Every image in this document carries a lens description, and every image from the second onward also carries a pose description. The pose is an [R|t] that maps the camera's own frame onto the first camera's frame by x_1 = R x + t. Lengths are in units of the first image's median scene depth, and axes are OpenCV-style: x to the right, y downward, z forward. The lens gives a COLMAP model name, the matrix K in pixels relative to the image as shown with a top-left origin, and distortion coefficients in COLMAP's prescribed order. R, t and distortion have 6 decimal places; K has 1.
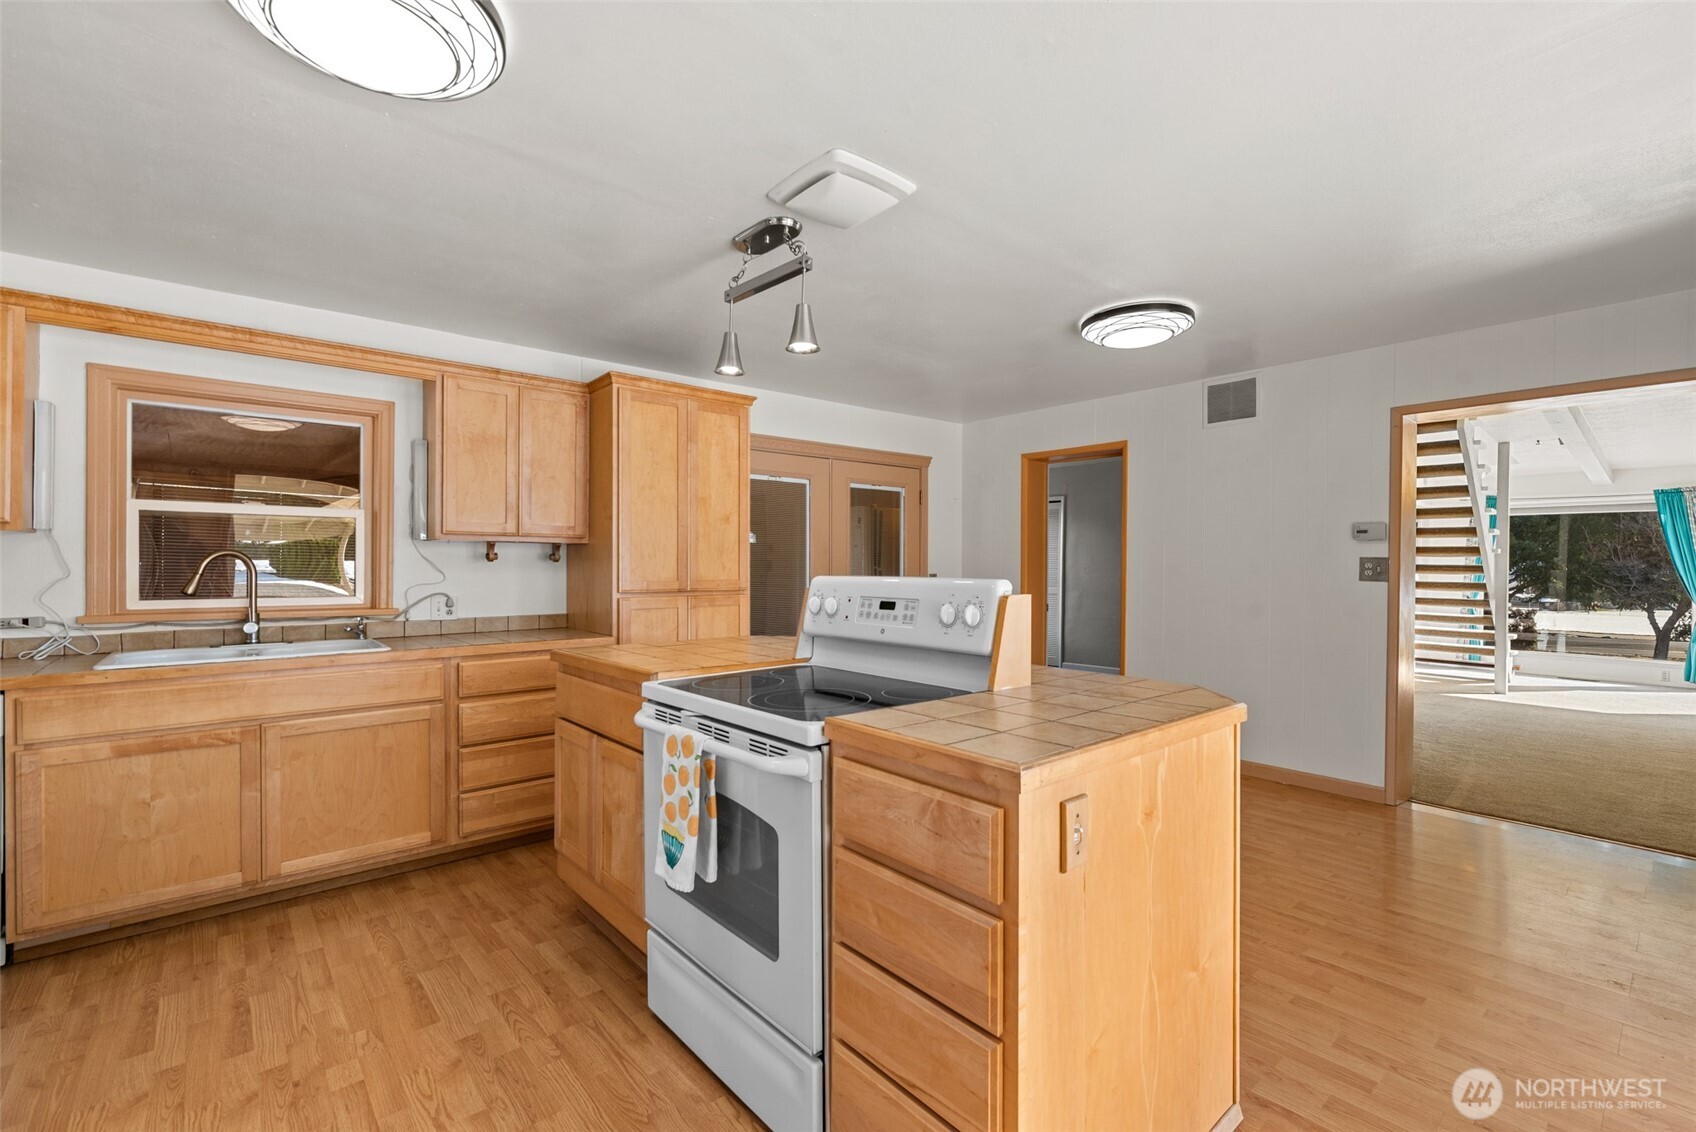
lens RADIAL K [[732.1, 0, 844.1], [0, 732.1, 563.6], [0, 0, 1]] dist [0.001419, -0.000708]
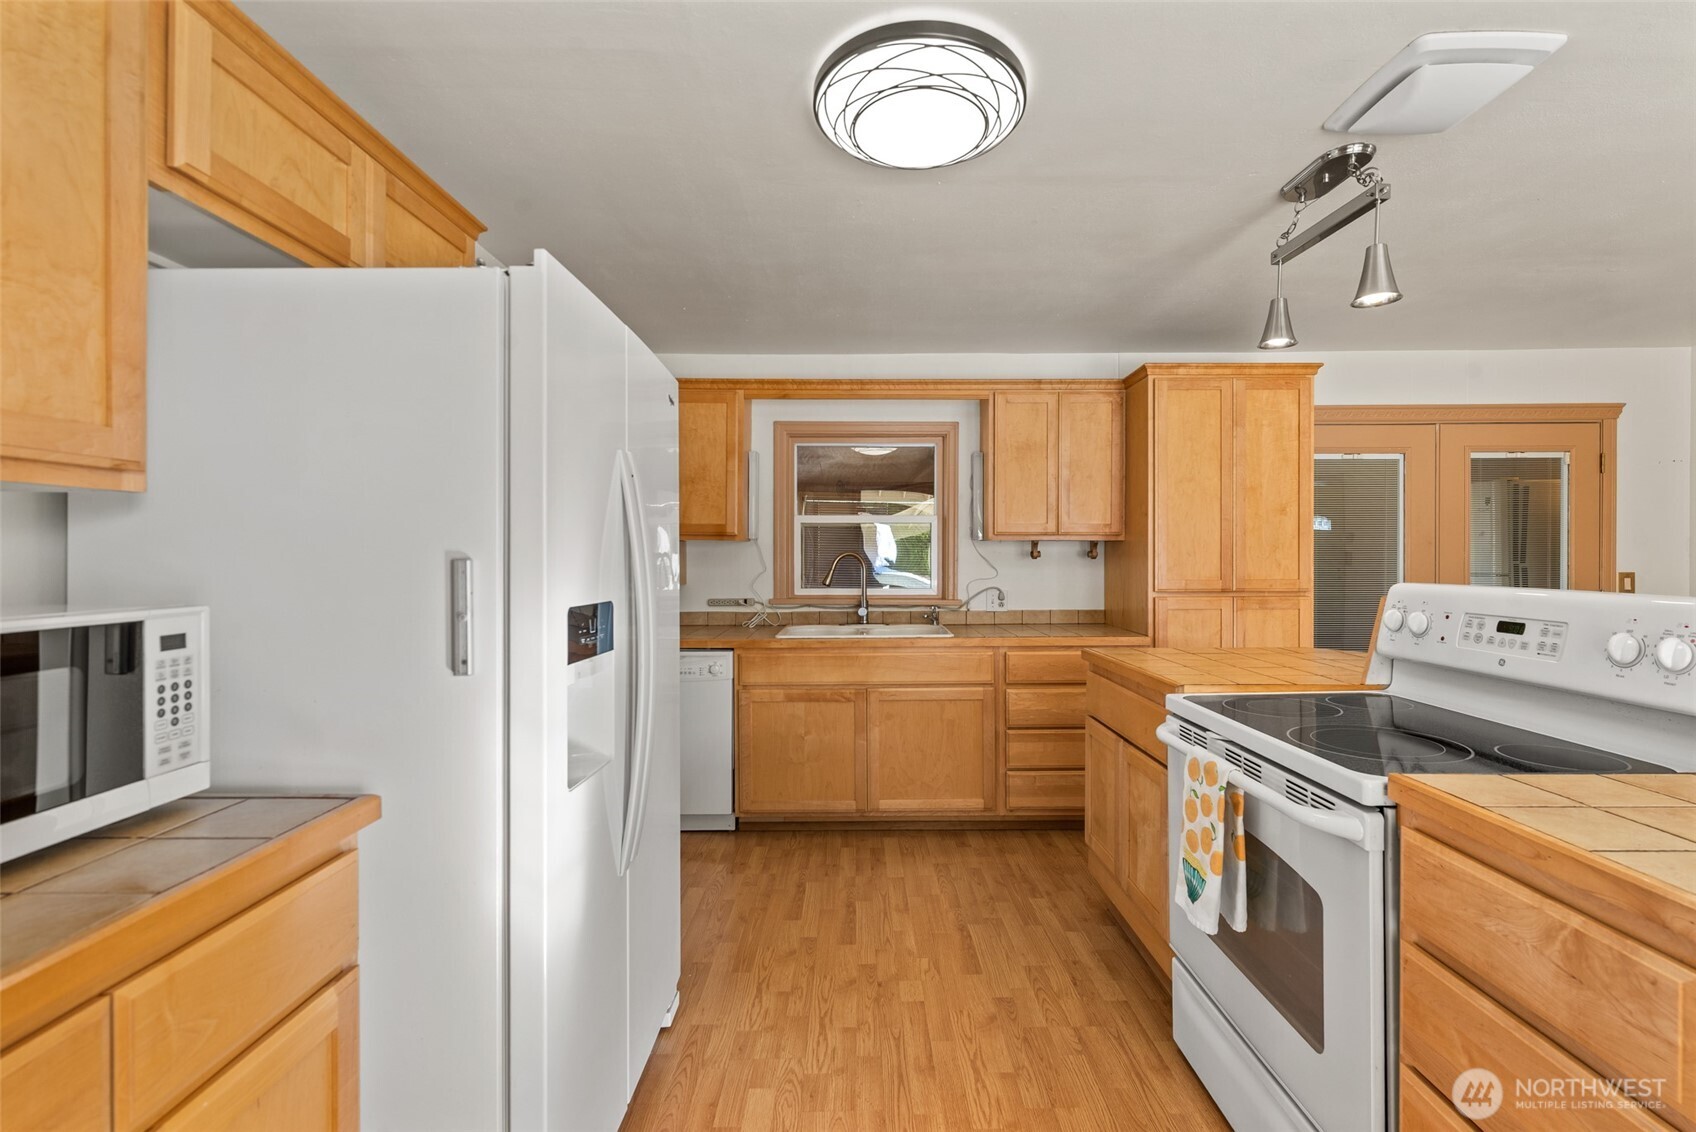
lens RADIAL K [[732.1, 0, 871.9], [0, 732.1, 554.2], [0, 0, 1]] dist [0.001419, -0.000708]
pose [[0.769486, -0.003586, -0.638653, 0.029979], [0.006427, 0.999977, 0.002130, -0.018510], [0.638631, -0.005744, 0.769492, 0.021801]]
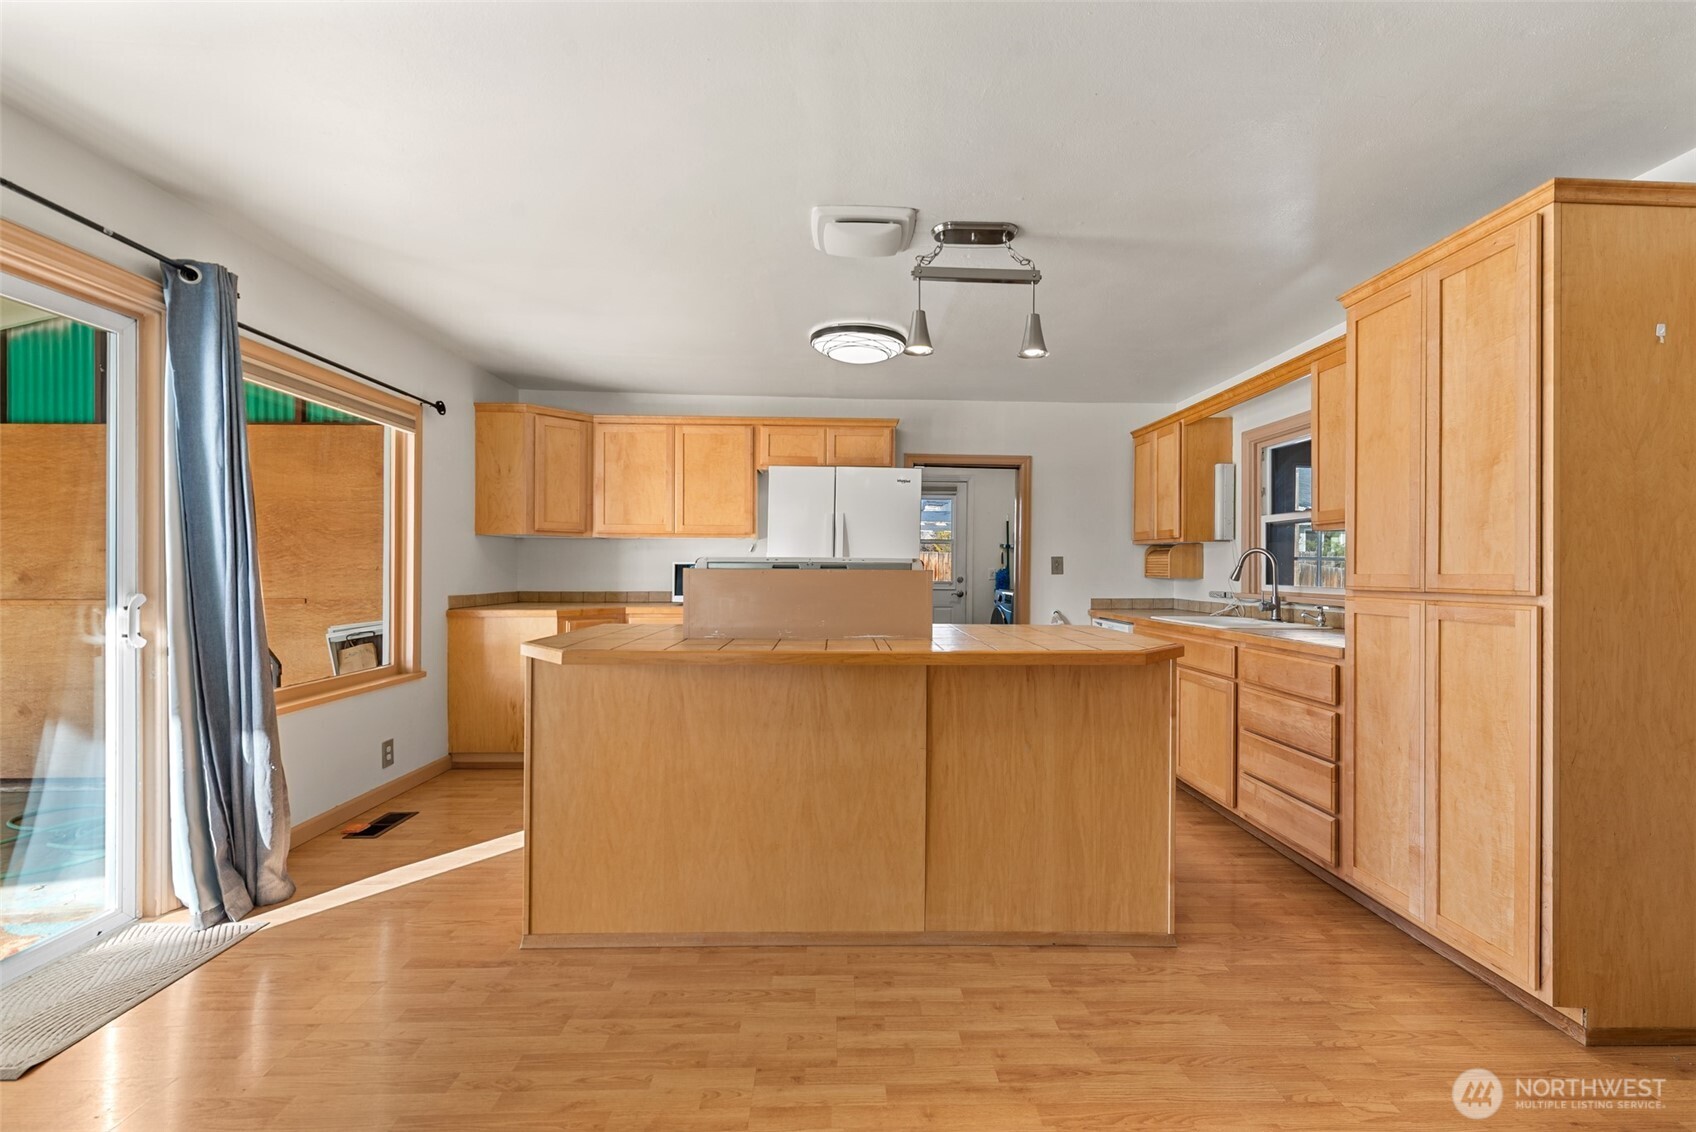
lens RADIAL K [[732.1, 0, 864.1], [0, 732.1, 567.1], [0, 0, 1]] dist [0.001419, -0.000708]
pose [[-0.593311, -0.008135, -0.804933, 0.753265], [-0.001833, 0.999960, -0.008754, 0.031957], [0.804972, -0.003718, -0.593302, 1.364054]]
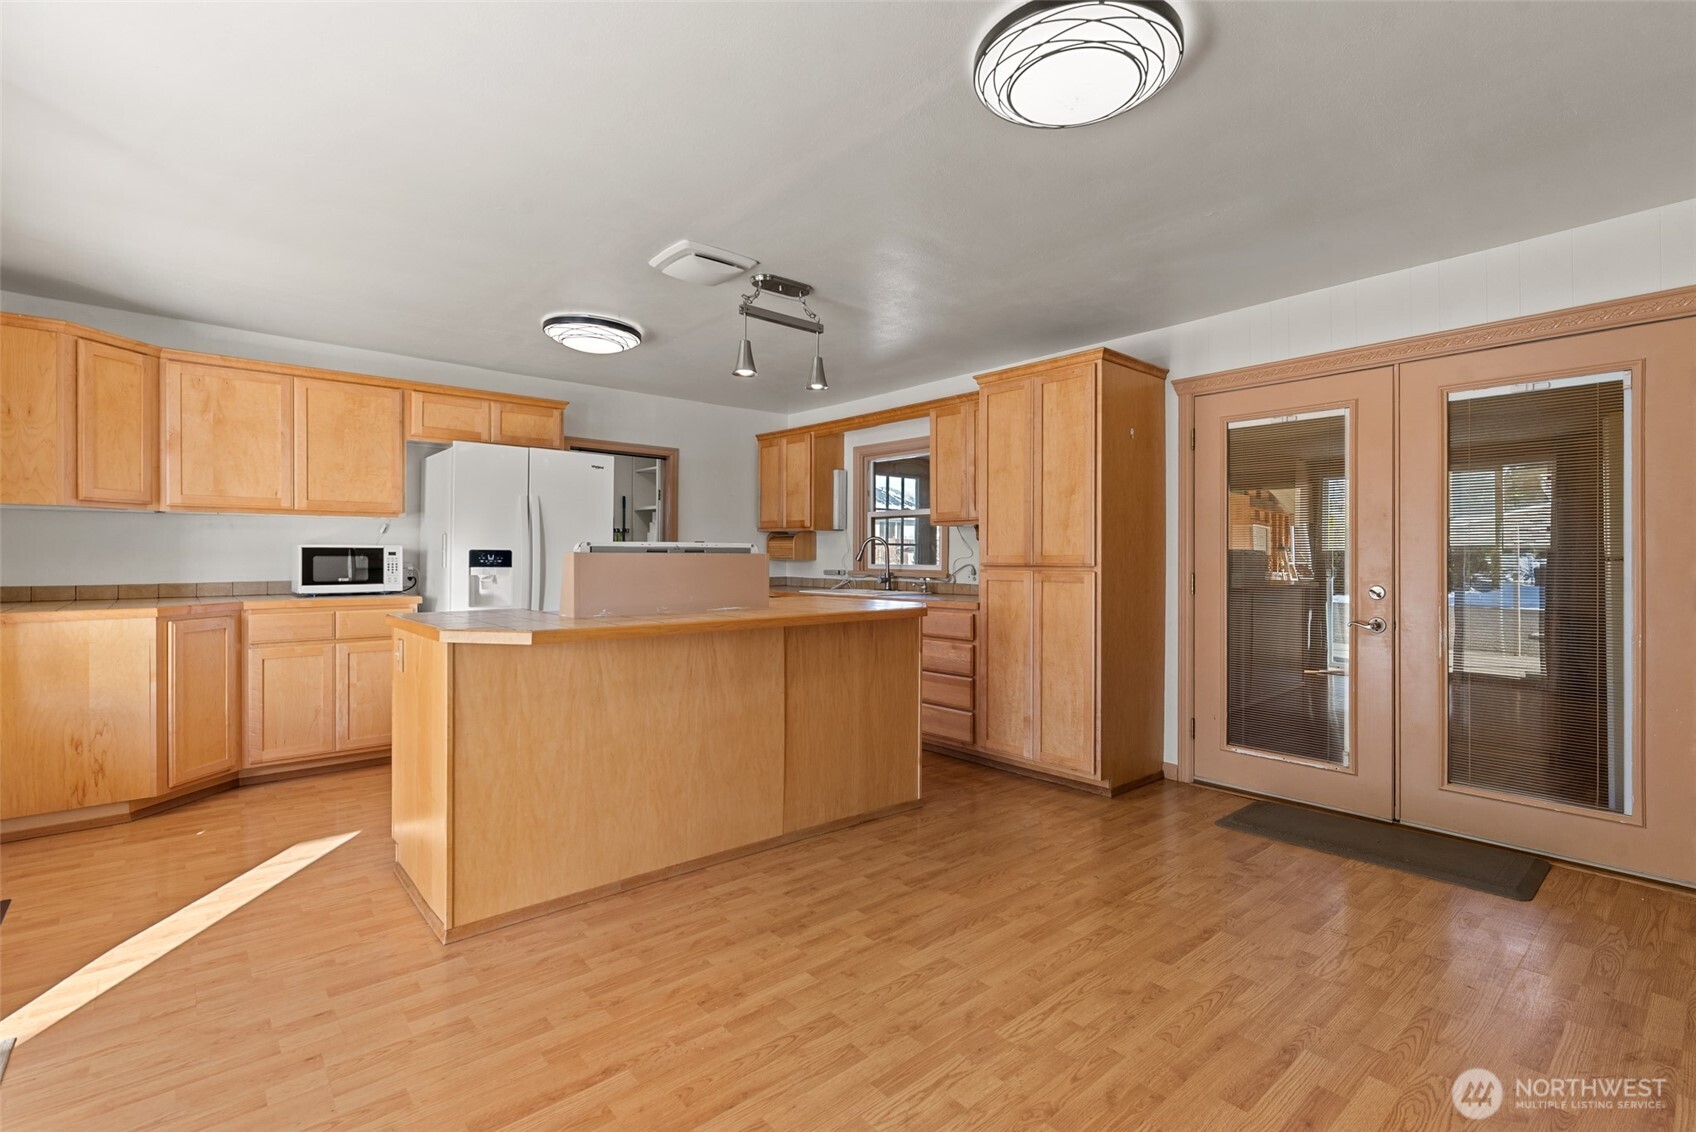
lens RADIAL K [[746.6, 0, 870.2], [0, 746.6, 556.9], [0, 0, 1]] dist [0.001771, -0.000750]
pose [[0.041340, 0.000141, -0.999145, 1.132701], [0.004257, 0.999991, 0.000317, 0.033286], [0.999136, -0.004267, 0.041339, 1.008836]]
